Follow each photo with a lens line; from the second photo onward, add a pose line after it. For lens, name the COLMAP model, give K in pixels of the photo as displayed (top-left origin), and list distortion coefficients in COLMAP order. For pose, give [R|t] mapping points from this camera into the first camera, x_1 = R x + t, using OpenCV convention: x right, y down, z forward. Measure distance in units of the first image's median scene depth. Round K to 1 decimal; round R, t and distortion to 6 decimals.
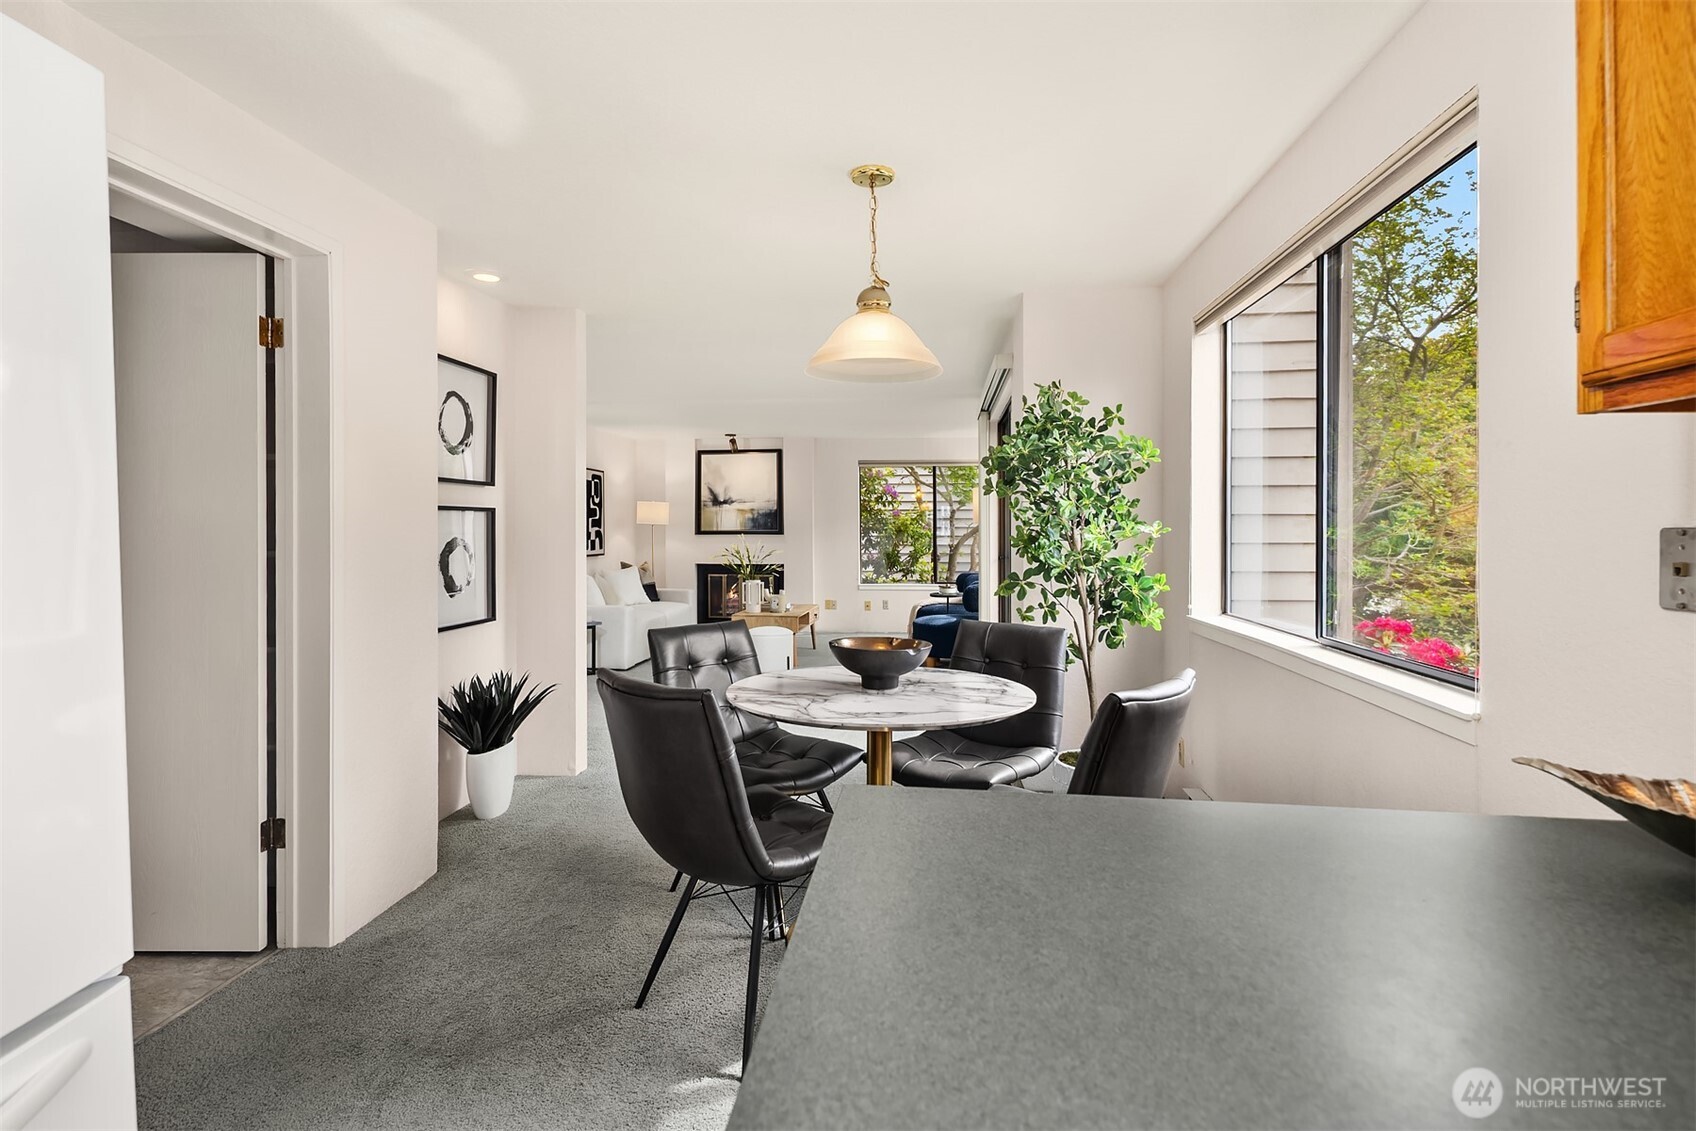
lens RADIAL K [[864.3, 0, 852.2], [0, 864.3, 559.4], [0, 0, 1]] dist [-0.000399, -0.000172]
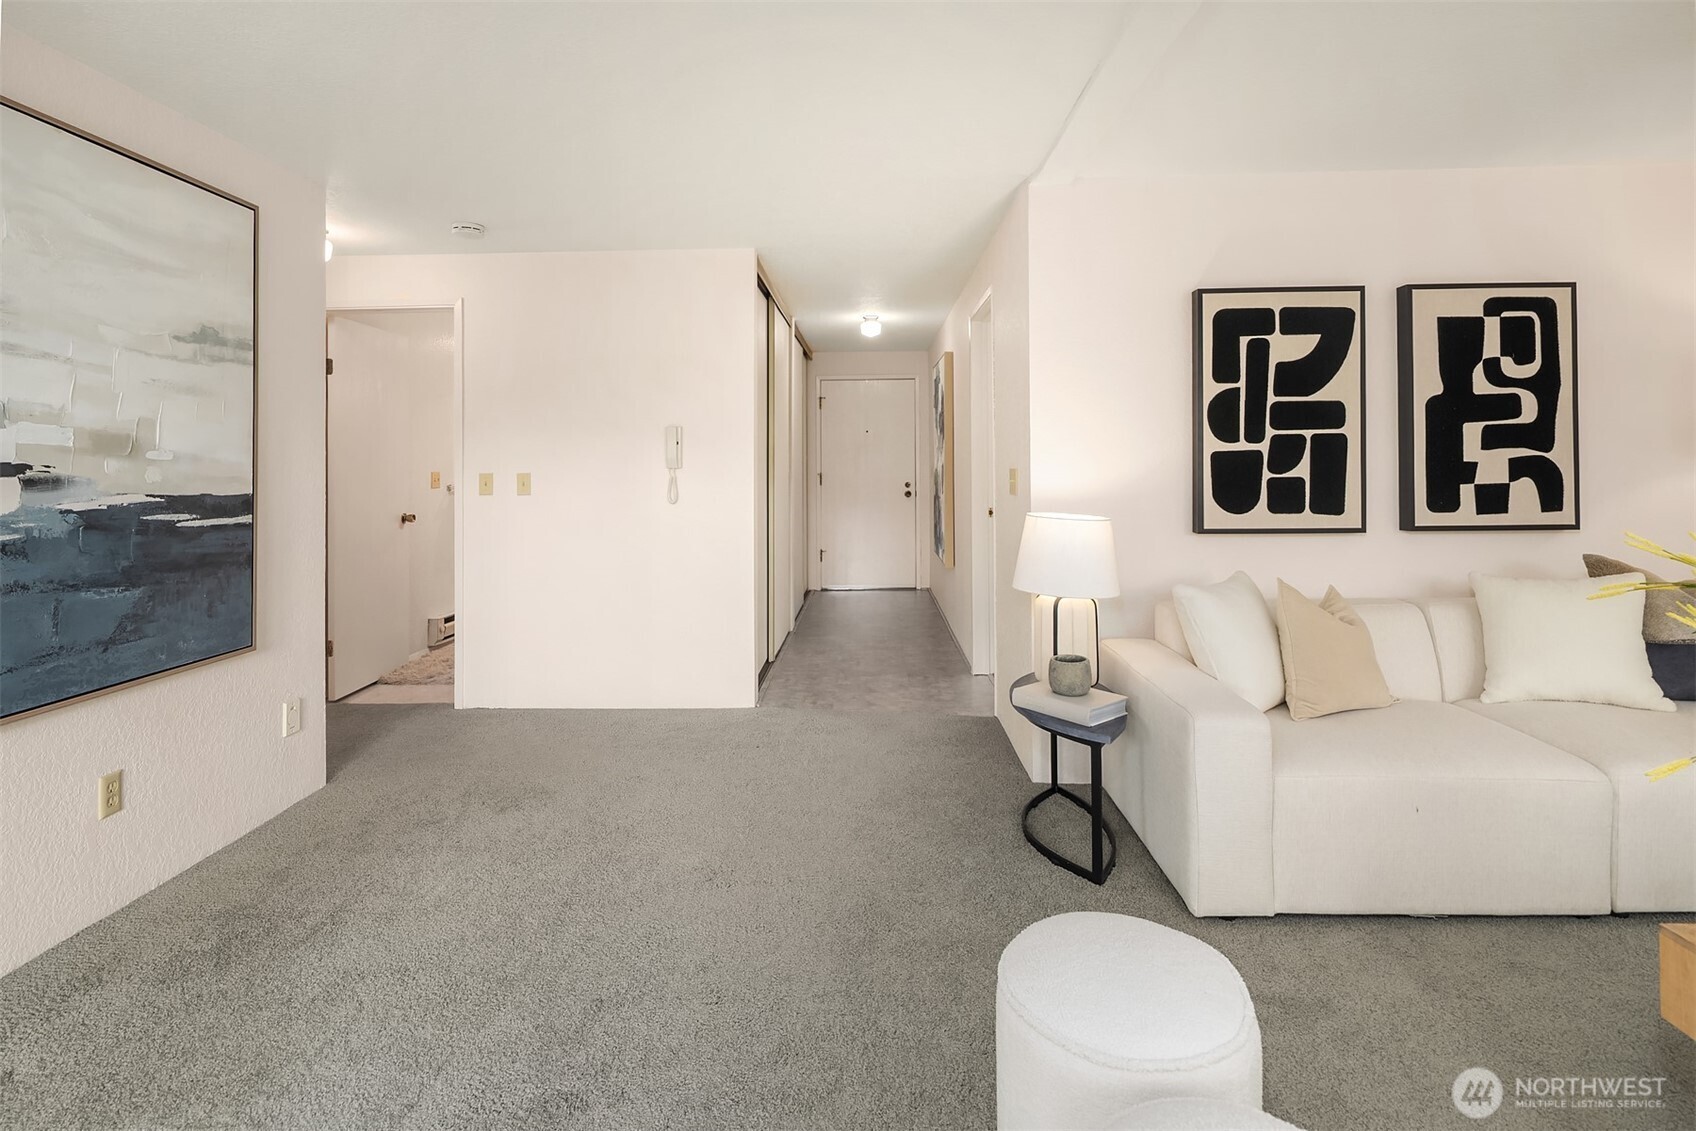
lens RADIAL K [[838.2, 0, 860.9], [0, 838.2, 455.8], [0, 0, 1]] dist [0.001002, -0.002351]
pose [[0.056395, -0.008107, -0.998376, 0.024197], [-0.022660, 0.999699, -0.009398, -0.022077], [0.998151, 0.023153, 0.056194, 0.636706]]
